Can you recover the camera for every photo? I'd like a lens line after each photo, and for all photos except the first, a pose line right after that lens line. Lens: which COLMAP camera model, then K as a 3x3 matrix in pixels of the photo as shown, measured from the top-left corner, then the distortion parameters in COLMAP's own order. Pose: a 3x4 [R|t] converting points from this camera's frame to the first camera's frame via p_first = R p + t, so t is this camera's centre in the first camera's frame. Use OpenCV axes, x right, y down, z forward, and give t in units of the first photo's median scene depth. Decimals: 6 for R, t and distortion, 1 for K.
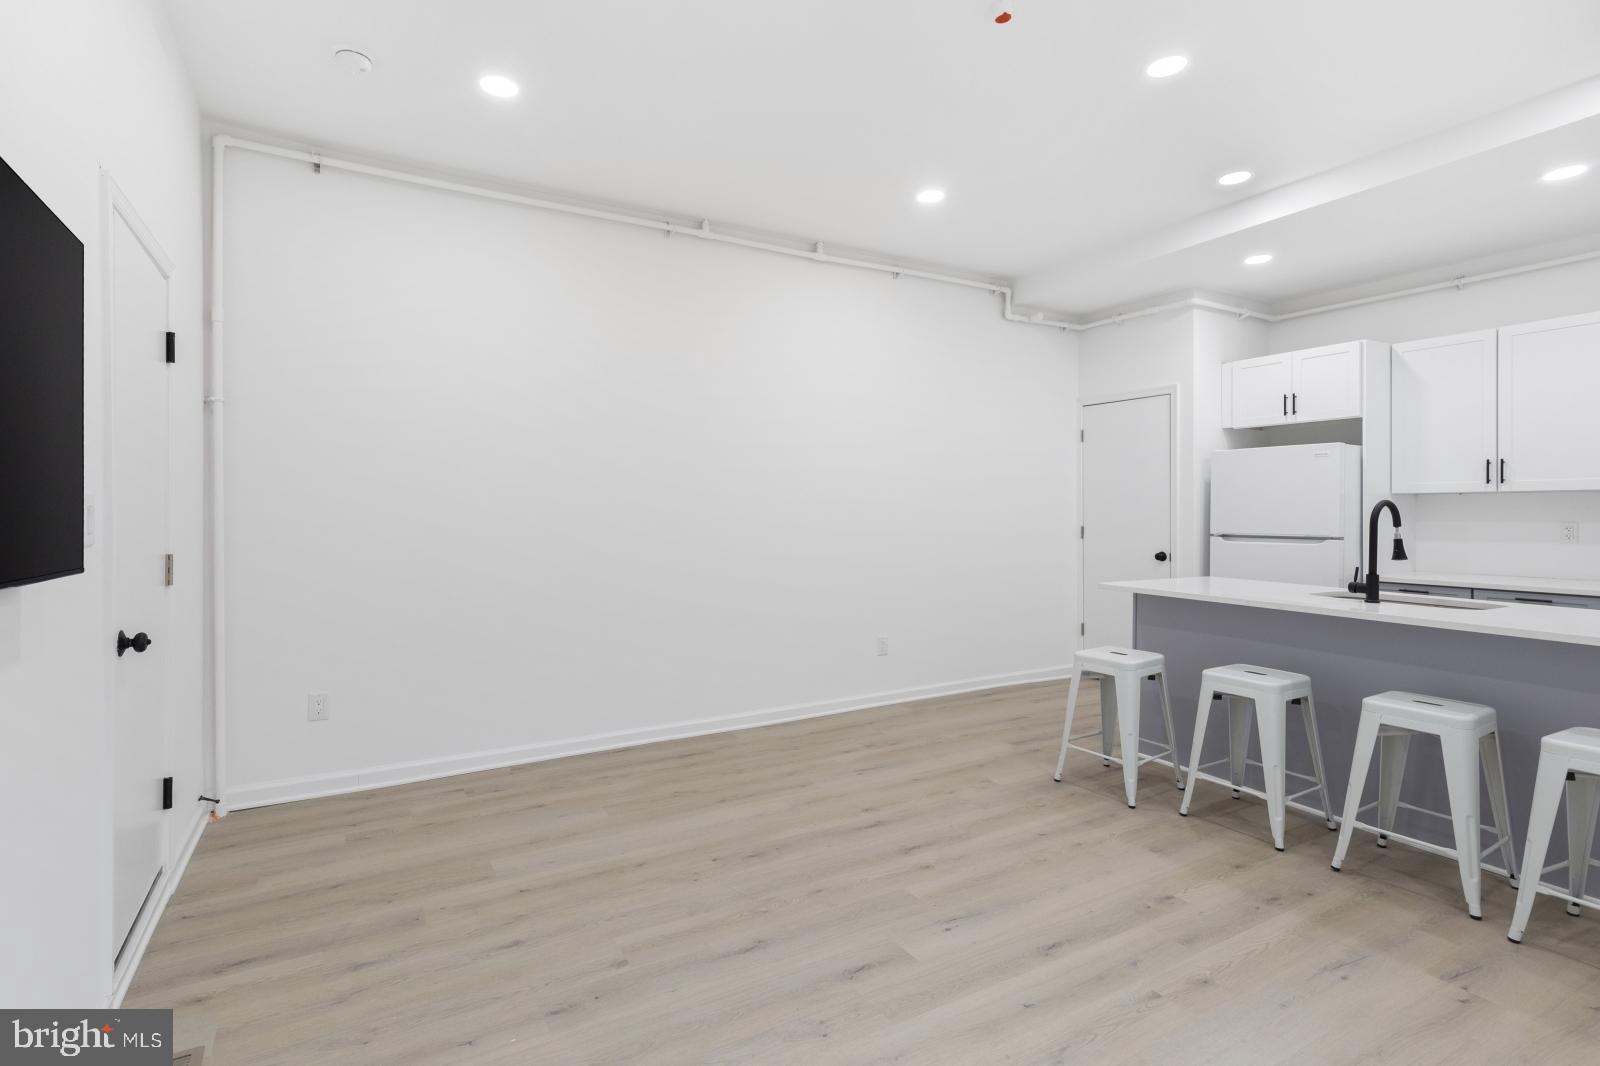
lens RADIAL K [[781.2, 0, 780.0], [0, 781.2, 515.6], [0, 0, 1]] dist [0.011584, 0.000178]
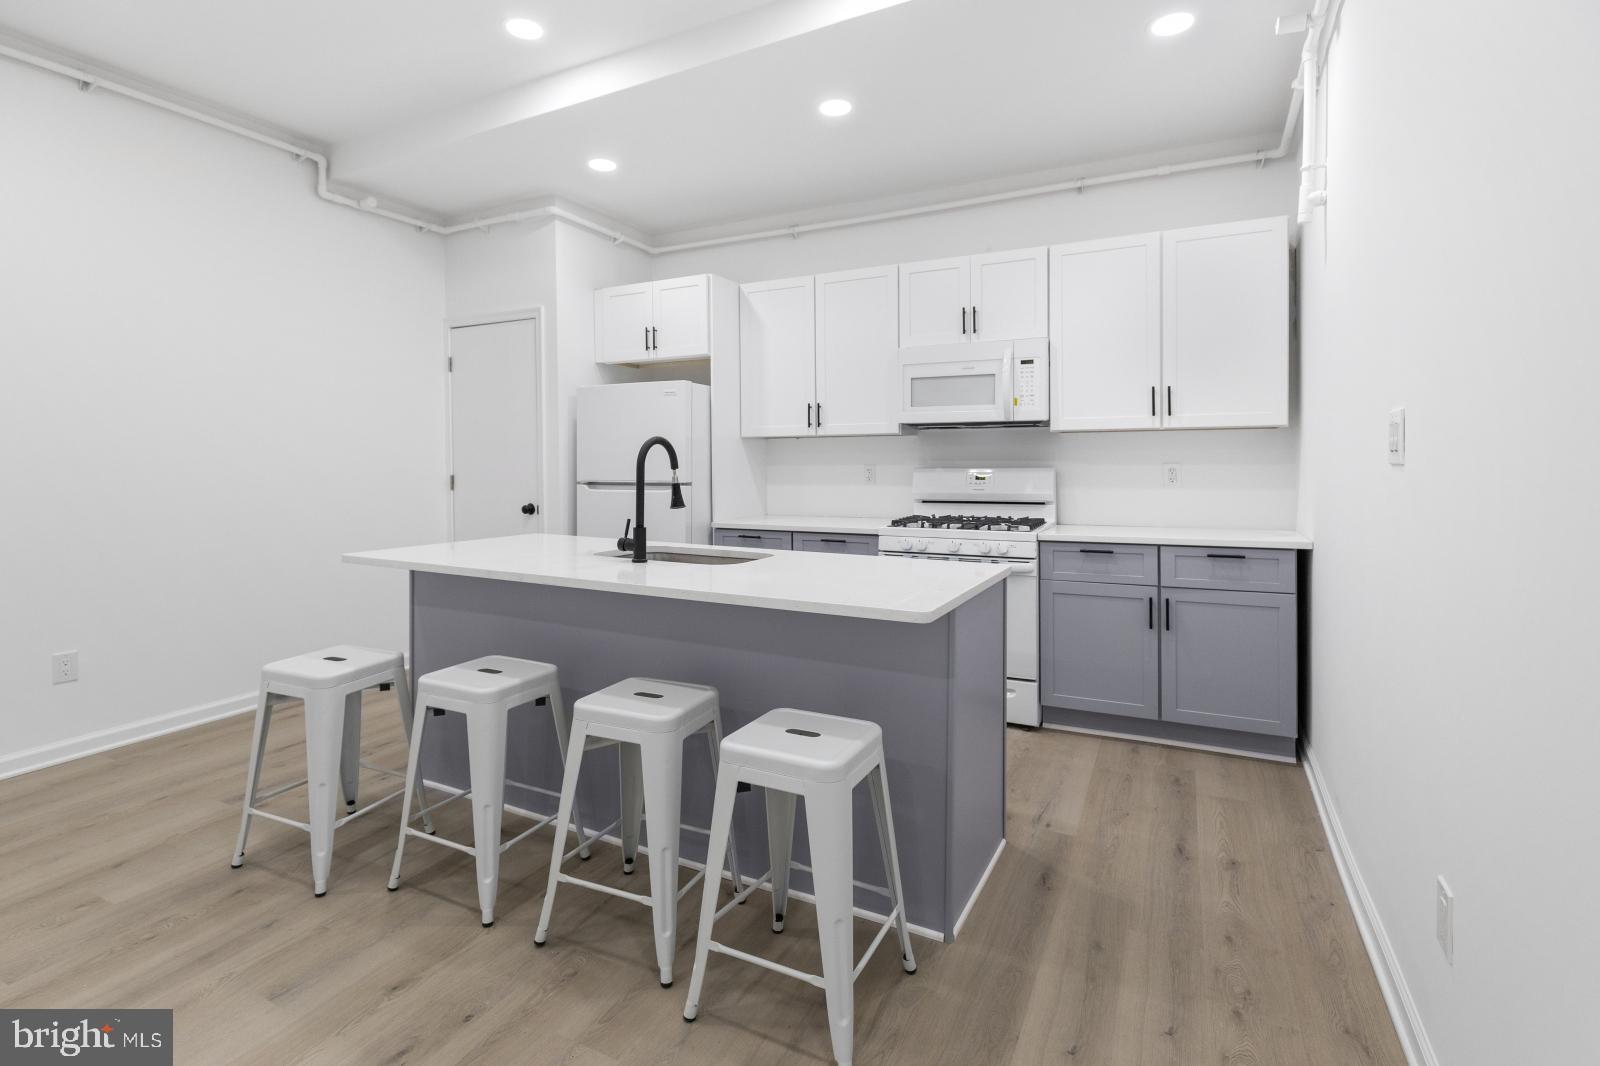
lens RADIAL K [[769.9, 0, 788.9], [0, 769.9, 468.9], [0, 0, 1]] dist [0.002414, -0.000803]
pose [[0.835762, -0.007945, 0.549034, 0.329651], [0.007144, 0.999968, 0.003595, 0.009328], [-0.549045, 0.000918, 0.835792, 0.184391]]
